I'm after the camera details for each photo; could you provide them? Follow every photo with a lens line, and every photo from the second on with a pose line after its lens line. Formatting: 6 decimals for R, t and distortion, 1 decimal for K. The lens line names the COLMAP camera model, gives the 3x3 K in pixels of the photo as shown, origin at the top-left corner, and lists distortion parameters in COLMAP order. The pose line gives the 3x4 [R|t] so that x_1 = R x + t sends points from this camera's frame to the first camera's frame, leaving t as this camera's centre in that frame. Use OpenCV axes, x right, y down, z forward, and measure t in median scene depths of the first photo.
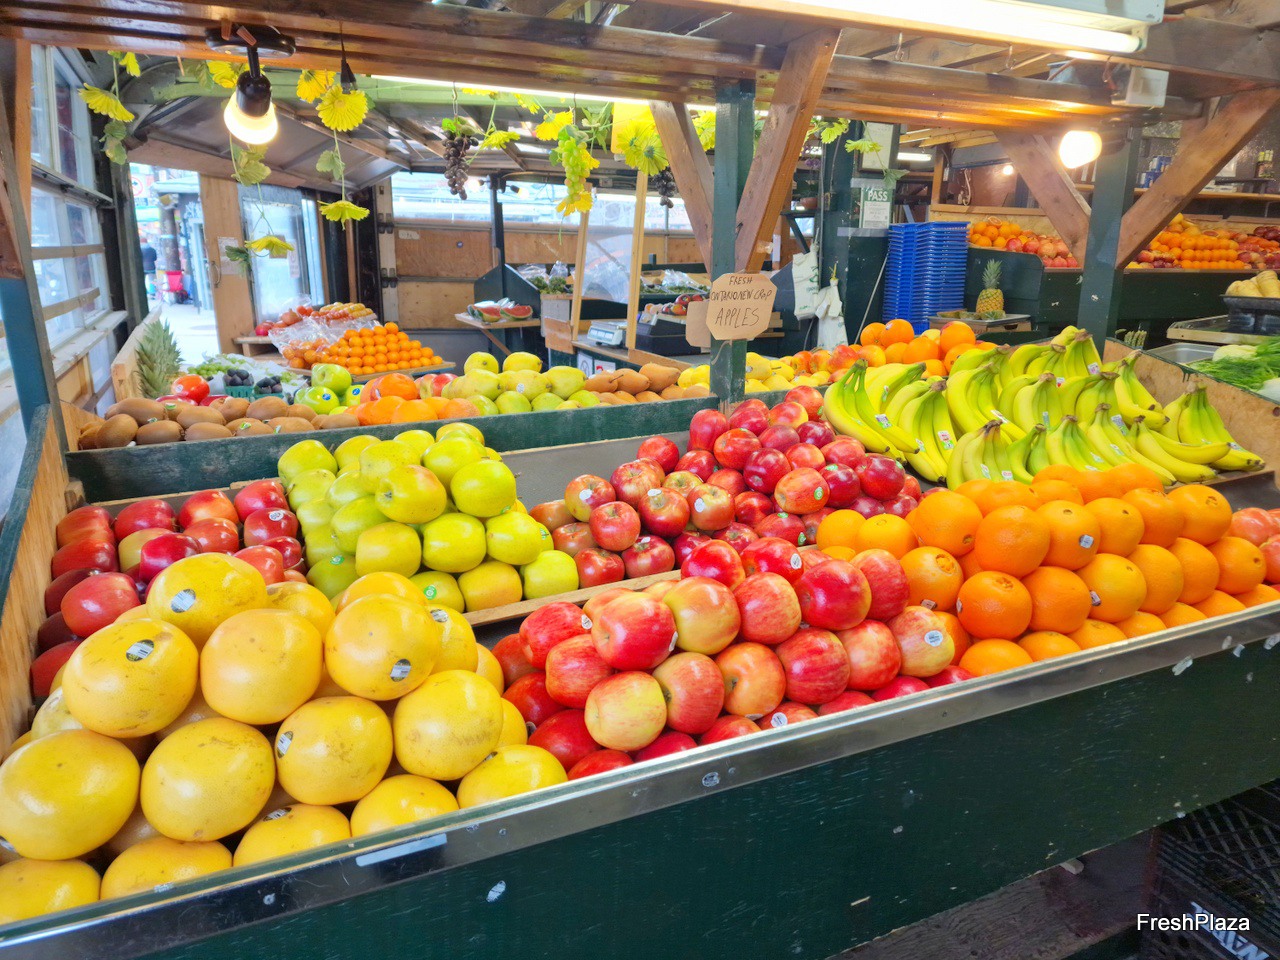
lens RADIAL K [[874.5, 0, 636.9], [0, 874.5, 478.2], [0, 0, 1]] dist [0.040278, -0.048537]
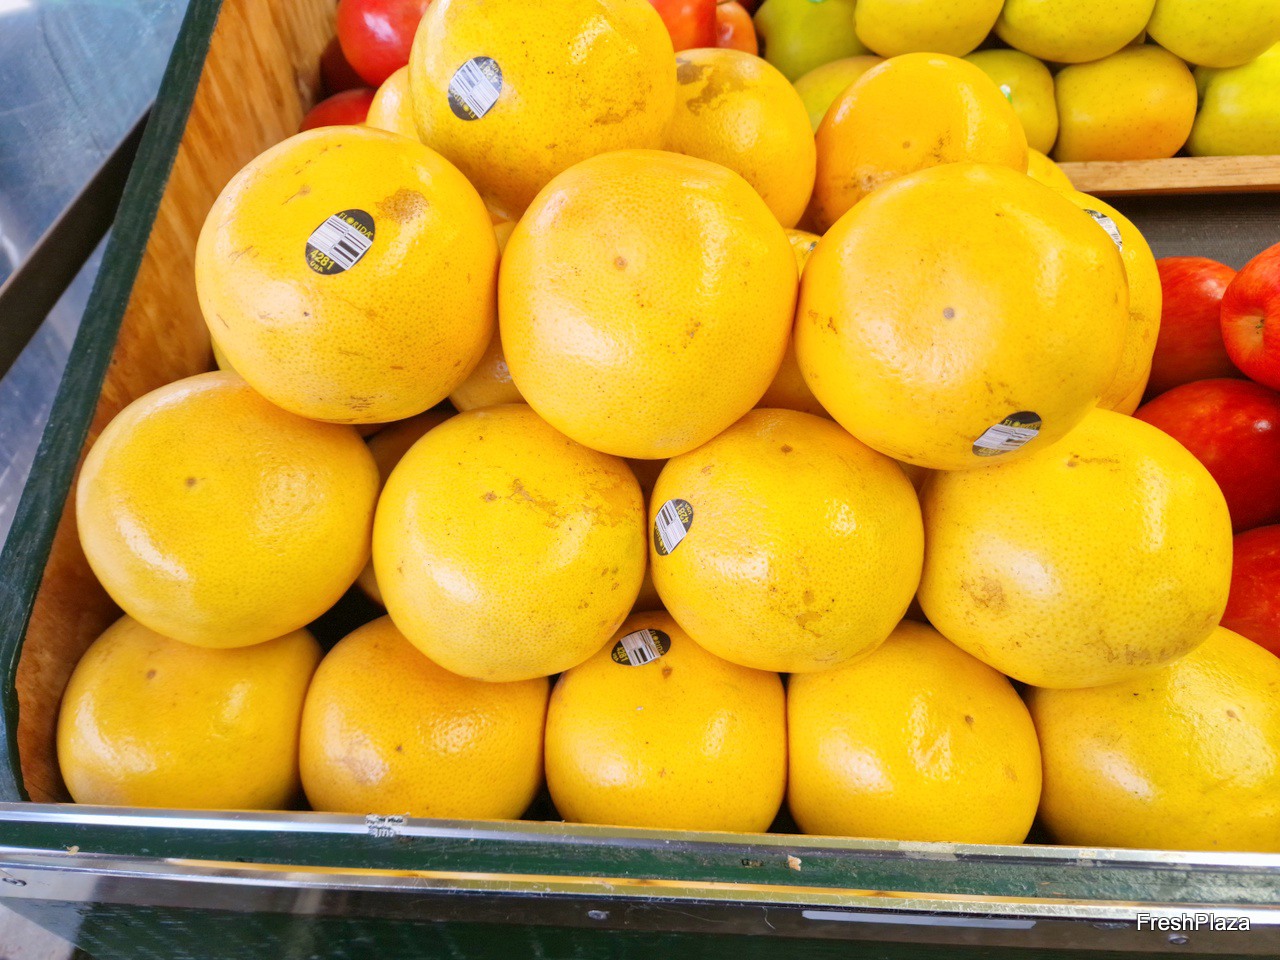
lens RADIAL K [[874.5, 0, 644.1], [0, 874.5, 476.1], [0, 0, 1]] dist [0.040278, -0.048537]
pose [[0.896166, 0.321793, -0.305510, -0.277495], [-0.087961, 0.803693, 0.588507, 0.043067], [0.434914, -0.500527, 0.748547, 0.660003]]
